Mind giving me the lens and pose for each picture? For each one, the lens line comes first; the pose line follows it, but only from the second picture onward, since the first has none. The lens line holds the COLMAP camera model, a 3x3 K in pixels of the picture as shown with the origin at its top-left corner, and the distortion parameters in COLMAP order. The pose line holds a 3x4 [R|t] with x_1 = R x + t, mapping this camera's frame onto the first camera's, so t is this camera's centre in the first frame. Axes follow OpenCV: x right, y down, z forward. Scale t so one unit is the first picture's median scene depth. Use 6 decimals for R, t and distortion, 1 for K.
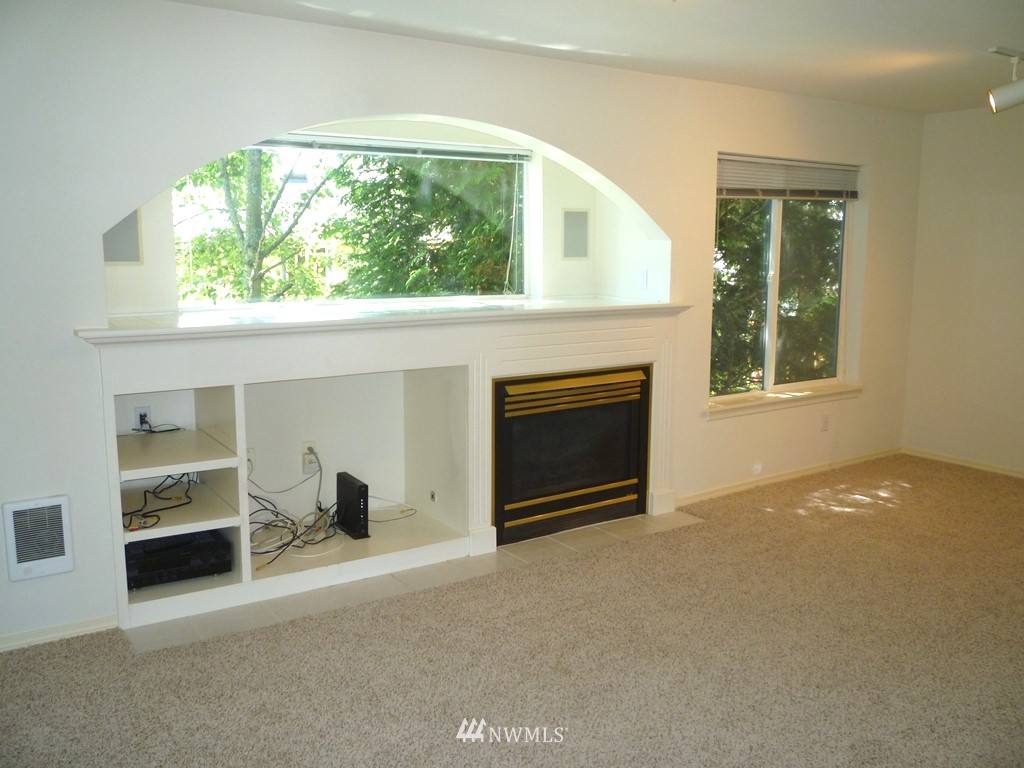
lens RADIAL K [[893.4, 0, 509.2], [0, 893.4, 381.6], [0, 0, 1]] dist [-0.050915, 0.029239]
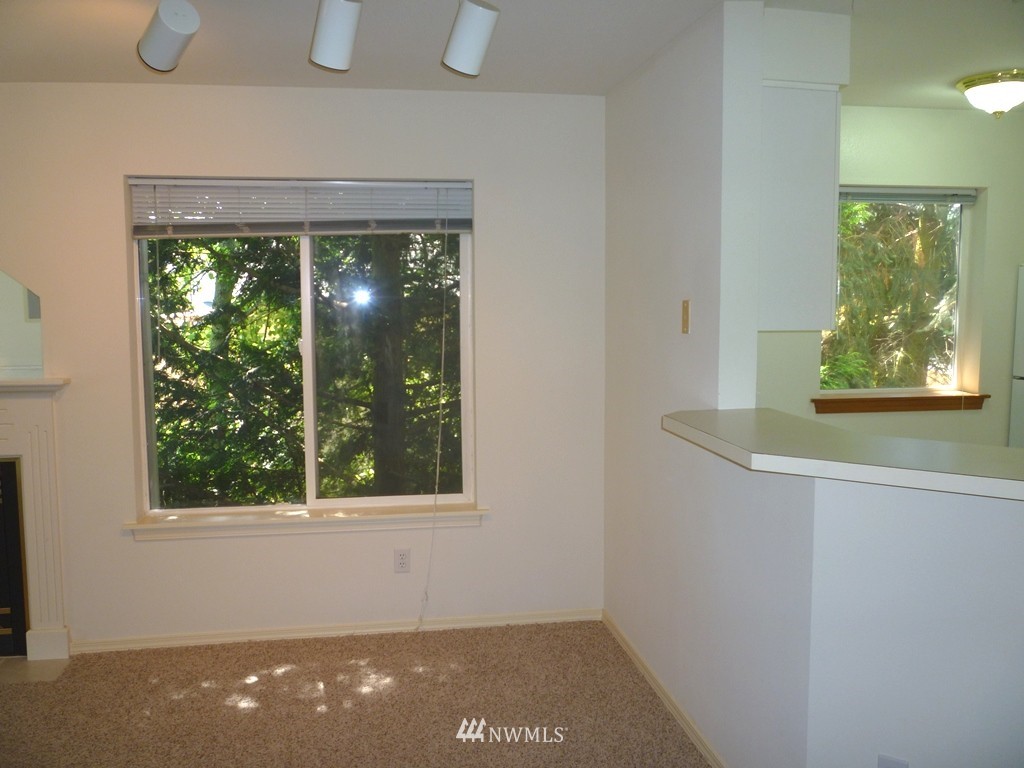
lens RADIAL K [[893.4, 0, 509.1], [0, 893.4, 382.3], [0, 0, 1]] dist [-0.050915, 0.029239]
pose [[0.905958, 0.033556, -0.422035, 0.858578], [-0.058070, 0.997281, -0.045362, -0.075965], [0.419366, 0.065604, 0.905444, 0.497076]]
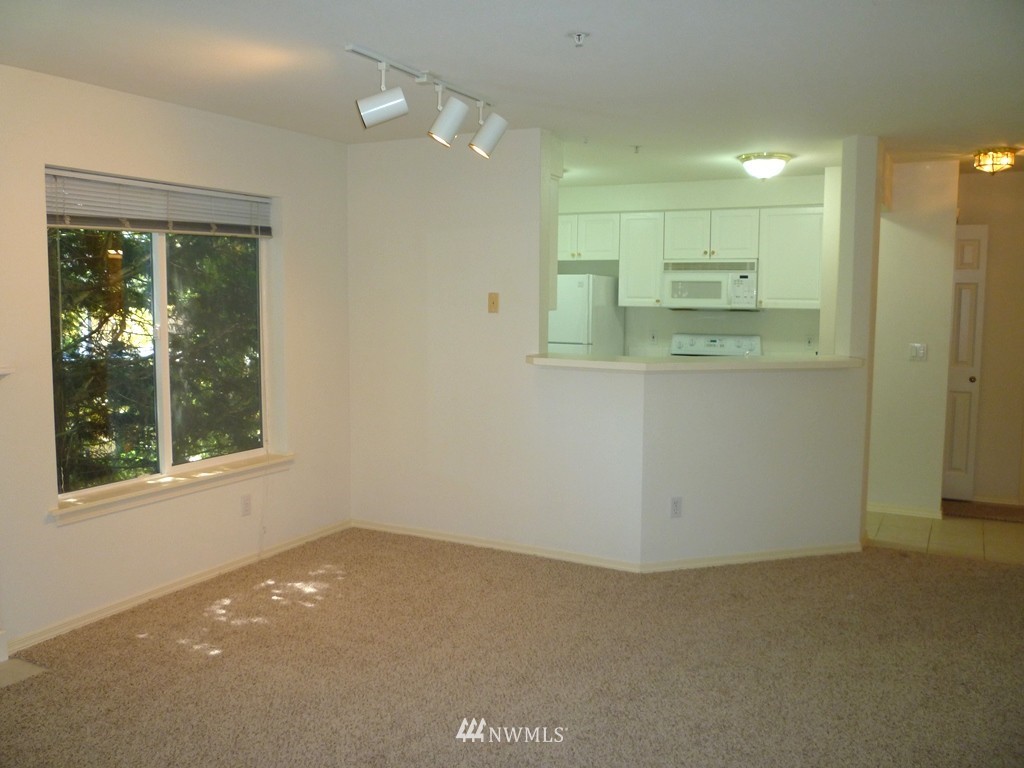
lens RADIAL K [[893.4, 0, 507.8], [0, 893.4, 380.4], [0, 0, 1]] dist [-0.050915, 0.029239]
pose [[0.883416, -0.043480, 0.466568, 0.230955], [0.069674, 0.996806, -0.039029, -0.023830], [-0.463381, 0.066986, 0.883624, 0.186128]]
